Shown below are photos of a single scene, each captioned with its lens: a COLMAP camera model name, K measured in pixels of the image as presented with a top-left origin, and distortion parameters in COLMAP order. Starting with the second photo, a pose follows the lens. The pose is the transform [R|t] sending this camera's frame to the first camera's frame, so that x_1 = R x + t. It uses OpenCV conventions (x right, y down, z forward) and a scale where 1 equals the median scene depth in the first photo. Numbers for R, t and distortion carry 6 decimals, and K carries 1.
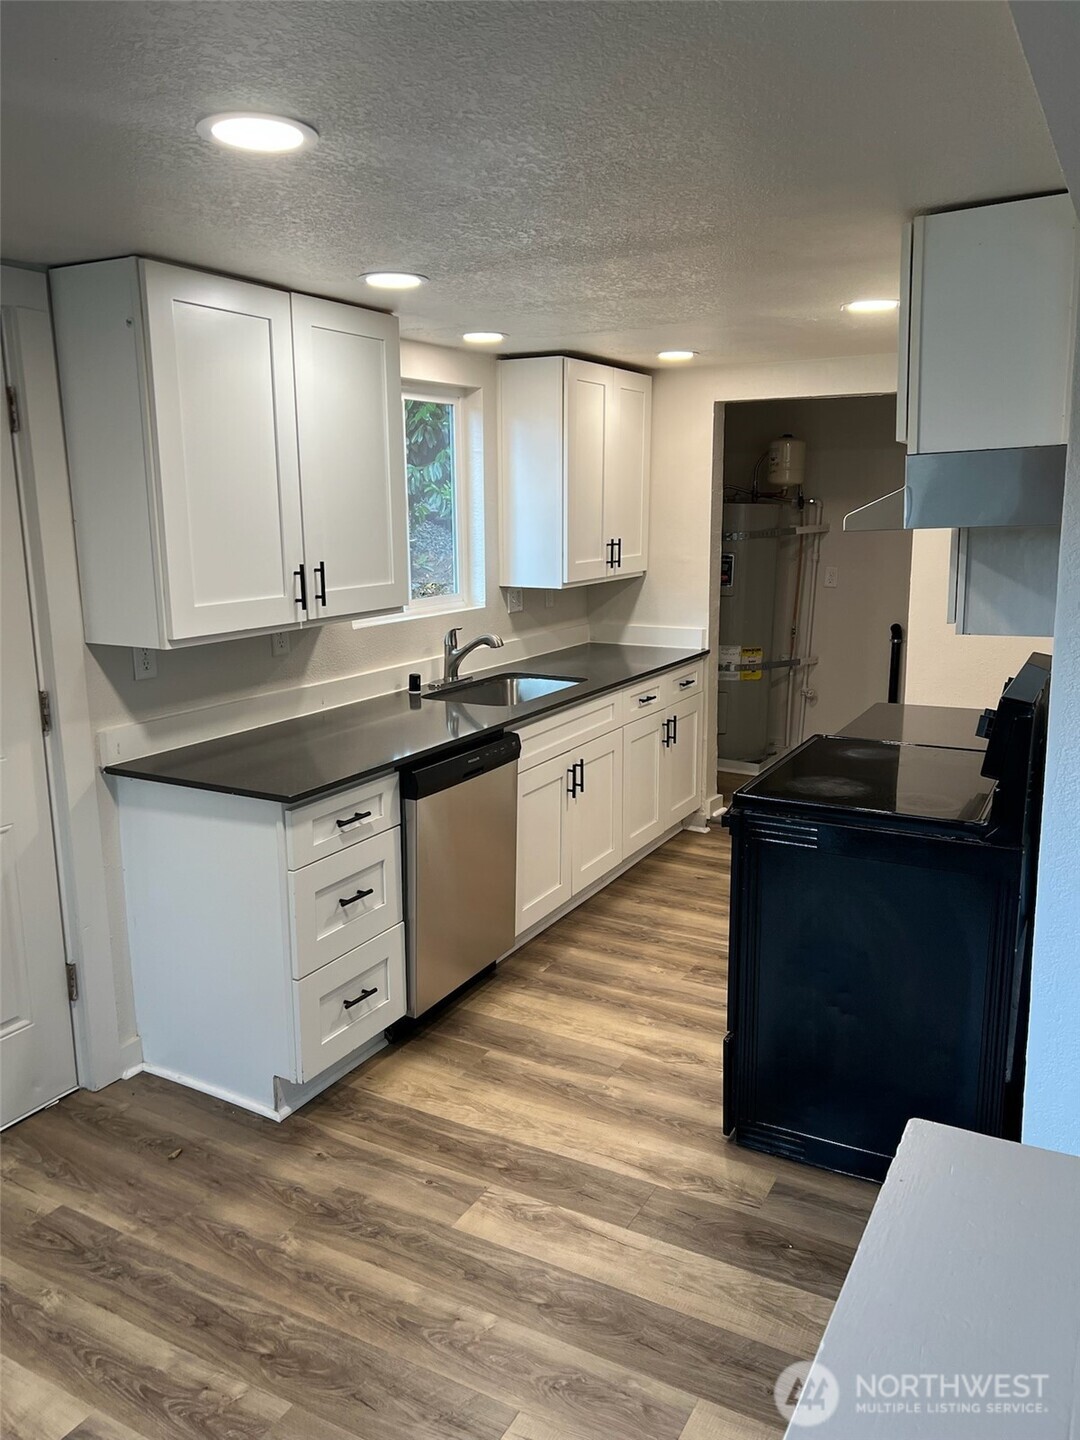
lens RADIAL K [[1065.6, 0, 546.5], [0, 1065.6, 728.0], [0, 0, 1]] dist [0.012889, -0.003992]
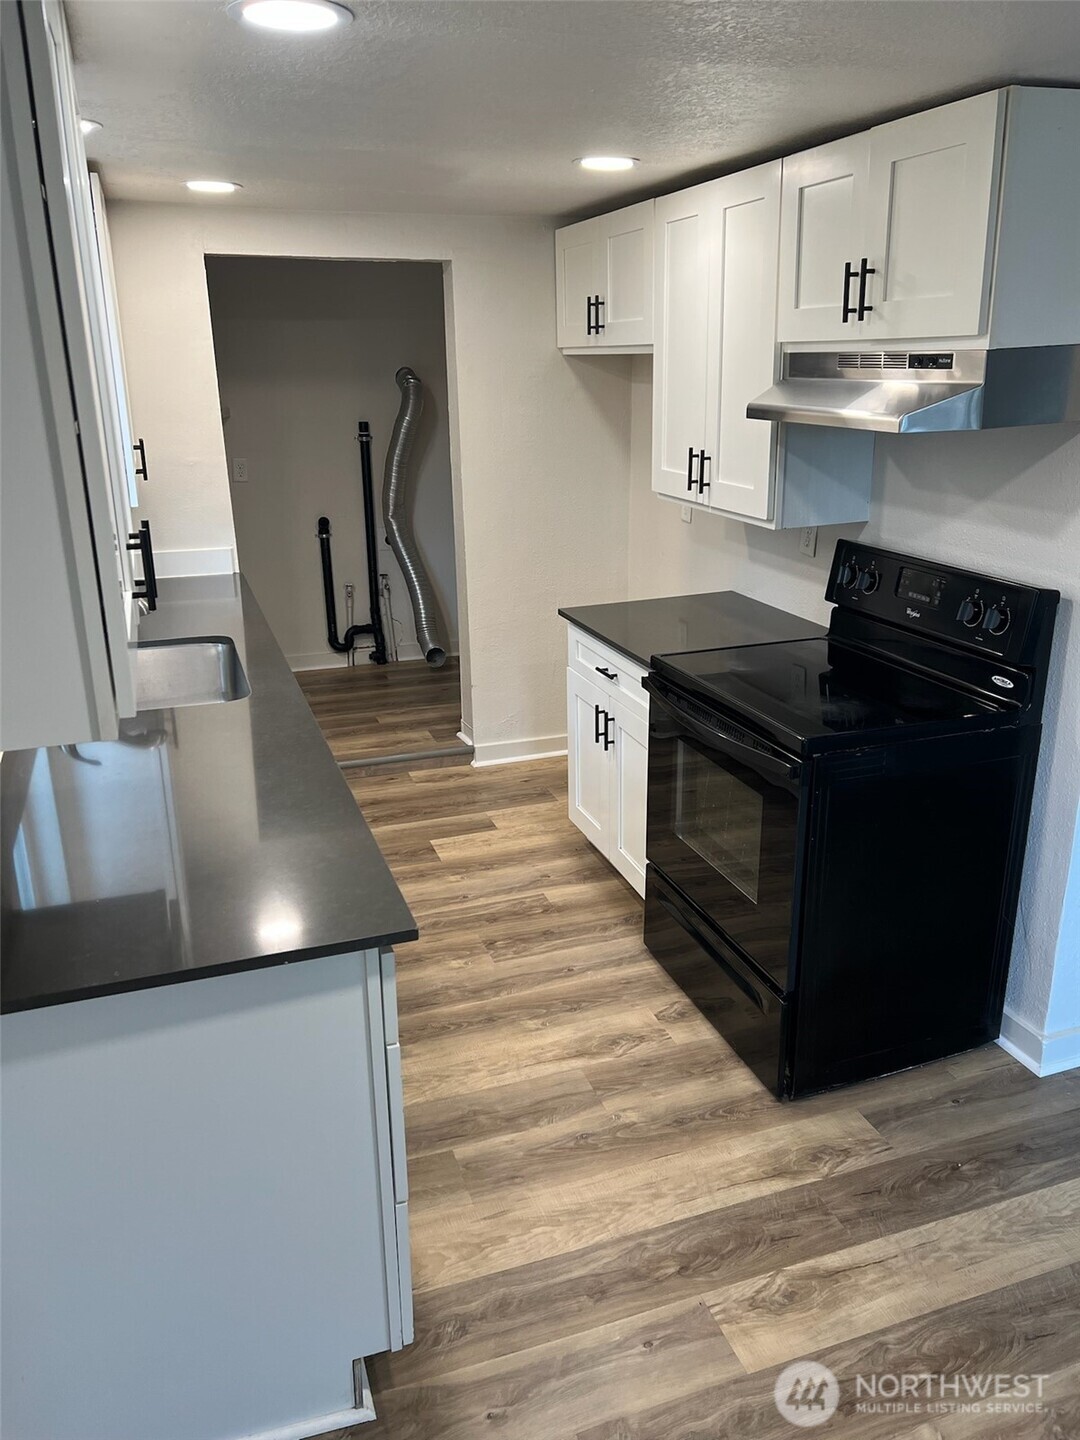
lens RADIAL K [[1065.6, 0, 546.5], [0, 1065.6, 728.0], [0, 0, 1]] dist [0.012889, -0.003992]
pose [[0.671745, -0.238406, 0.701371, -0.514560], [0.156048, 0.971093, 0.180631, -0.124425], [-0.724160, -0.011890, 0.689529, 0.479355]]
